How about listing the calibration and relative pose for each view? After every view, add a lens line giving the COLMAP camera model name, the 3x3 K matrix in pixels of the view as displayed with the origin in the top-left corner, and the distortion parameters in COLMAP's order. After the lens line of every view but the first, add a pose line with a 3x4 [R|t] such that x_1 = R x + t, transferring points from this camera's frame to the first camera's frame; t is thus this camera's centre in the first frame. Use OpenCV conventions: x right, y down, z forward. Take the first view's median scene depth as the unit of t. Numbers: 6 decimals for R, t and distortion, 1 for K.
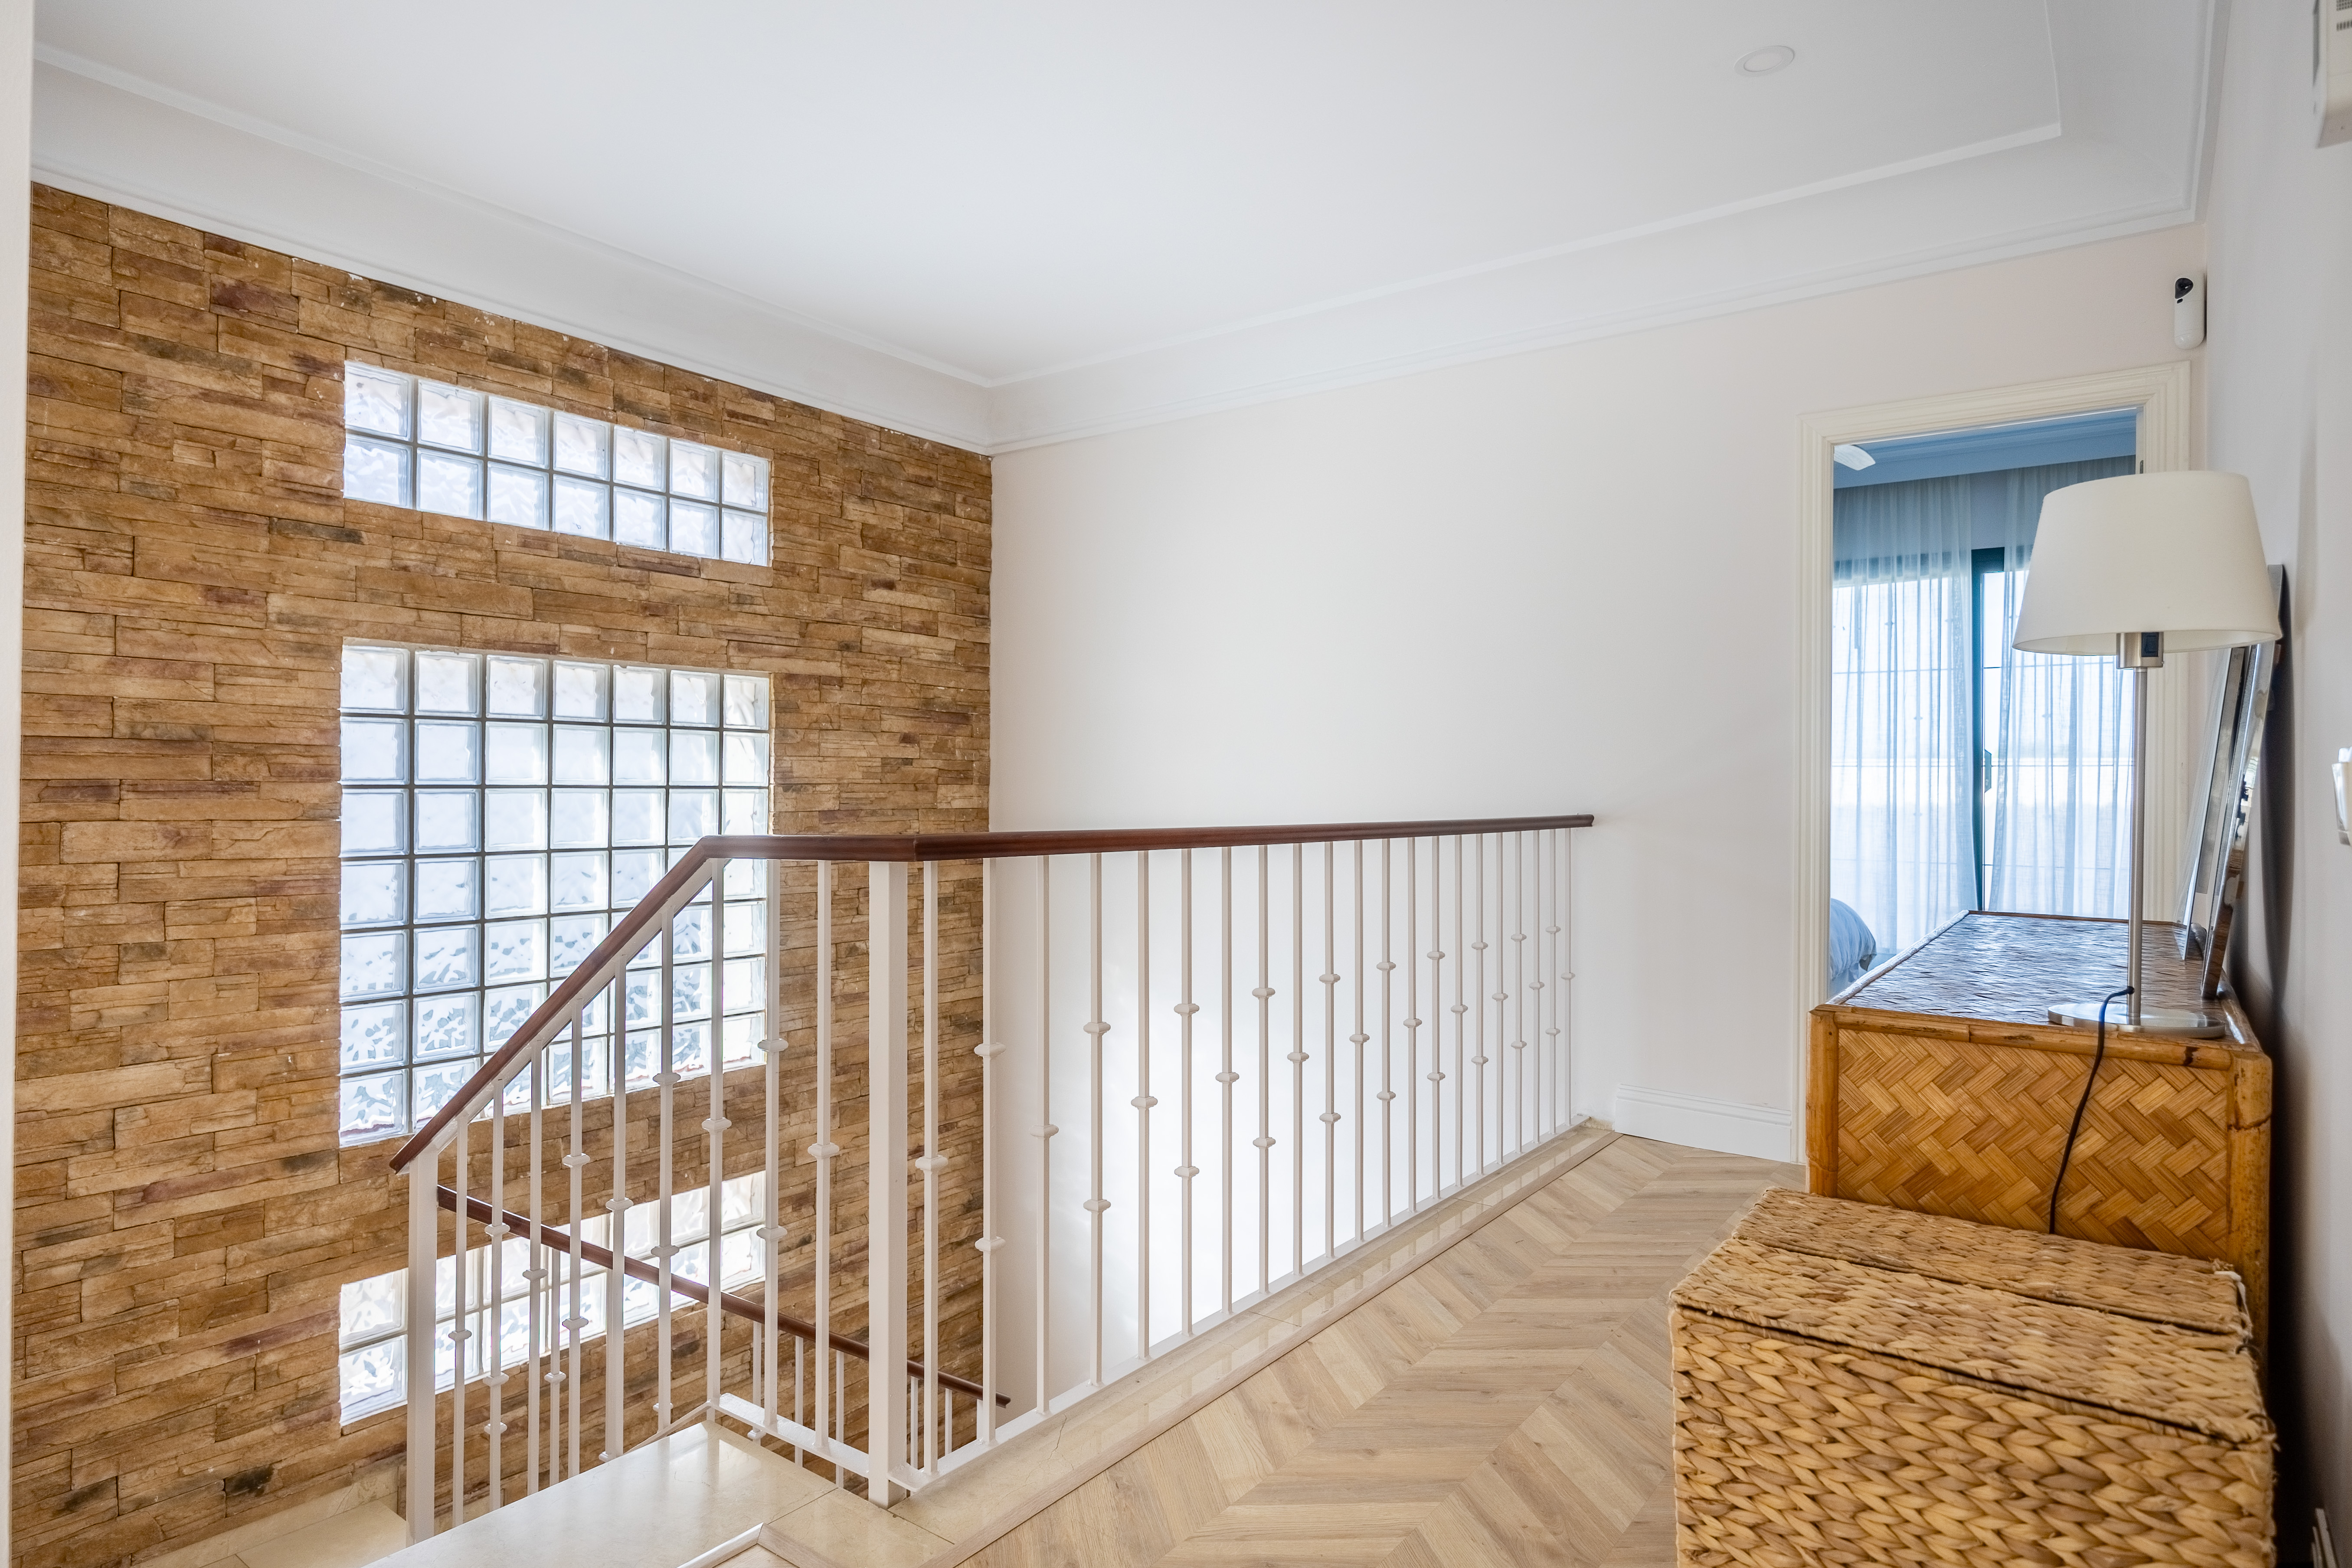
lens RADIAL K [[1398.2, 0, 1126.7], [0, 1398.2, 740.3], [0, 0, 1]] dist [-0.000549, -0.002016]
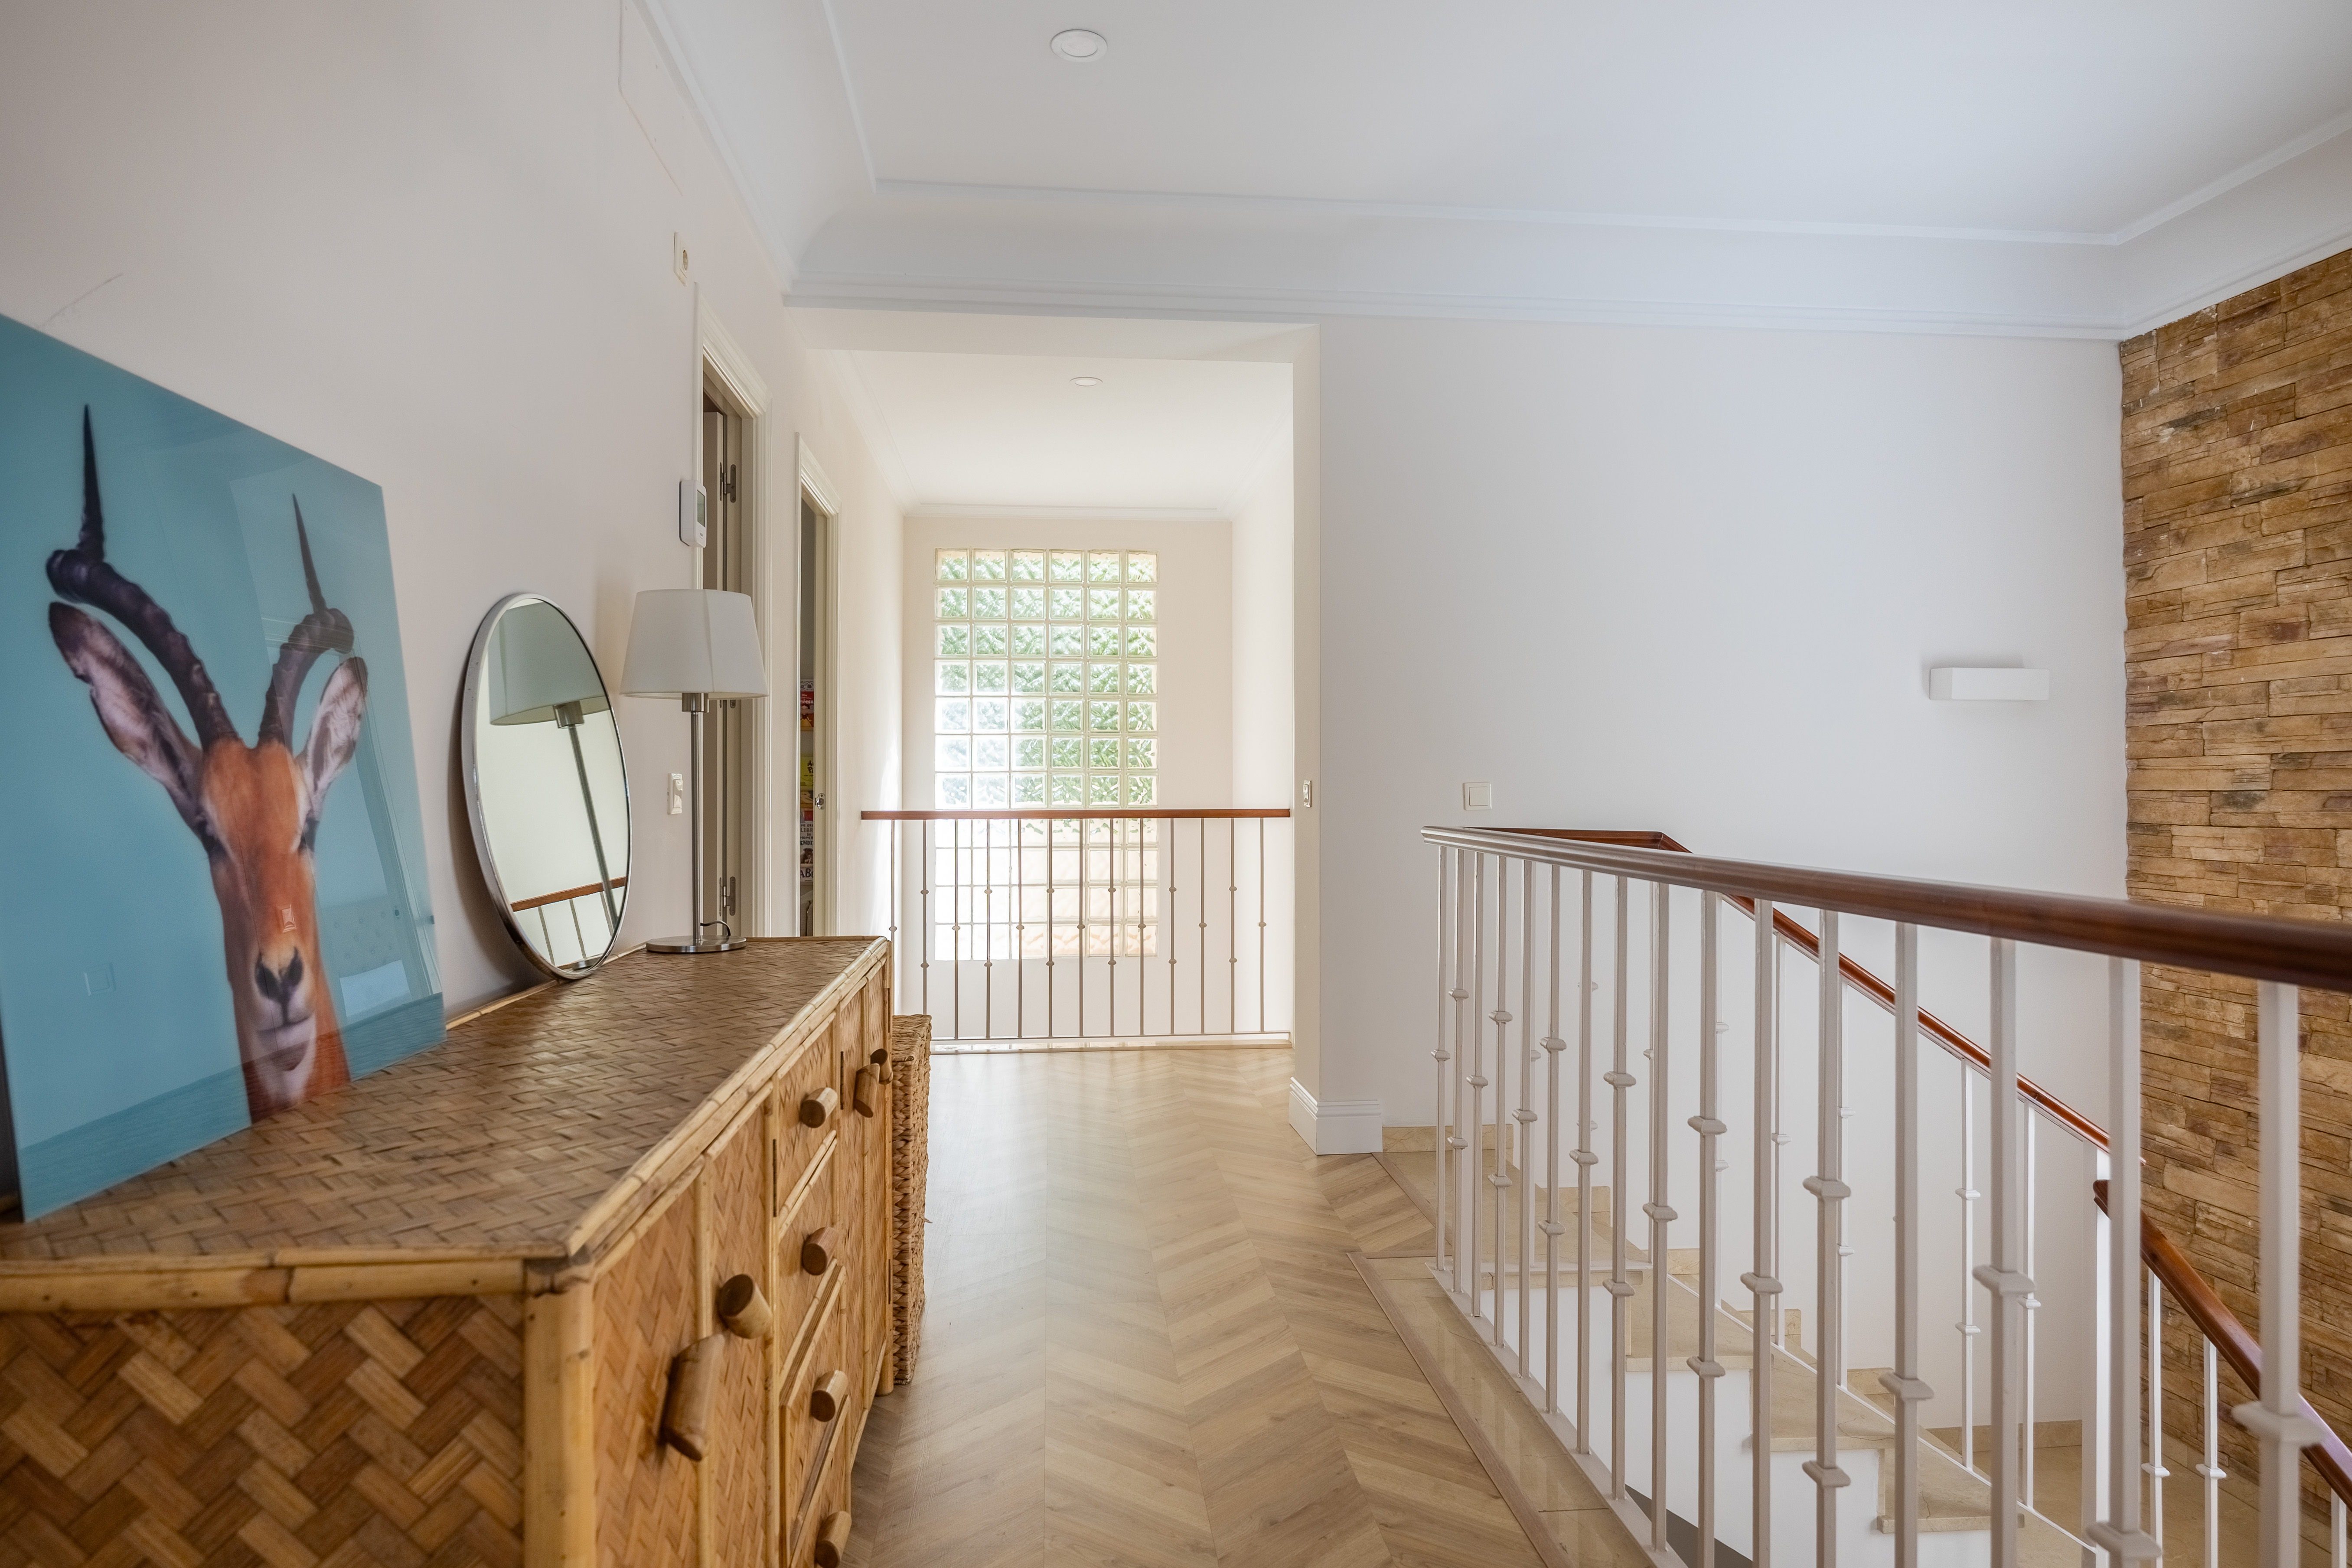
lens RADIAL K [[1338.2, 0, 1176.0], [0, 1338.2, 784.0], [0, 0, 1]] dist [-0.002343, -0.001929]
pose [[-0.738143, -0.008451, -0.674591, 0.554271], [0.010410, 0.999660, -0.023913, 0.034315], [0.674564, -0.024674, -0.737804, 1.035320]]
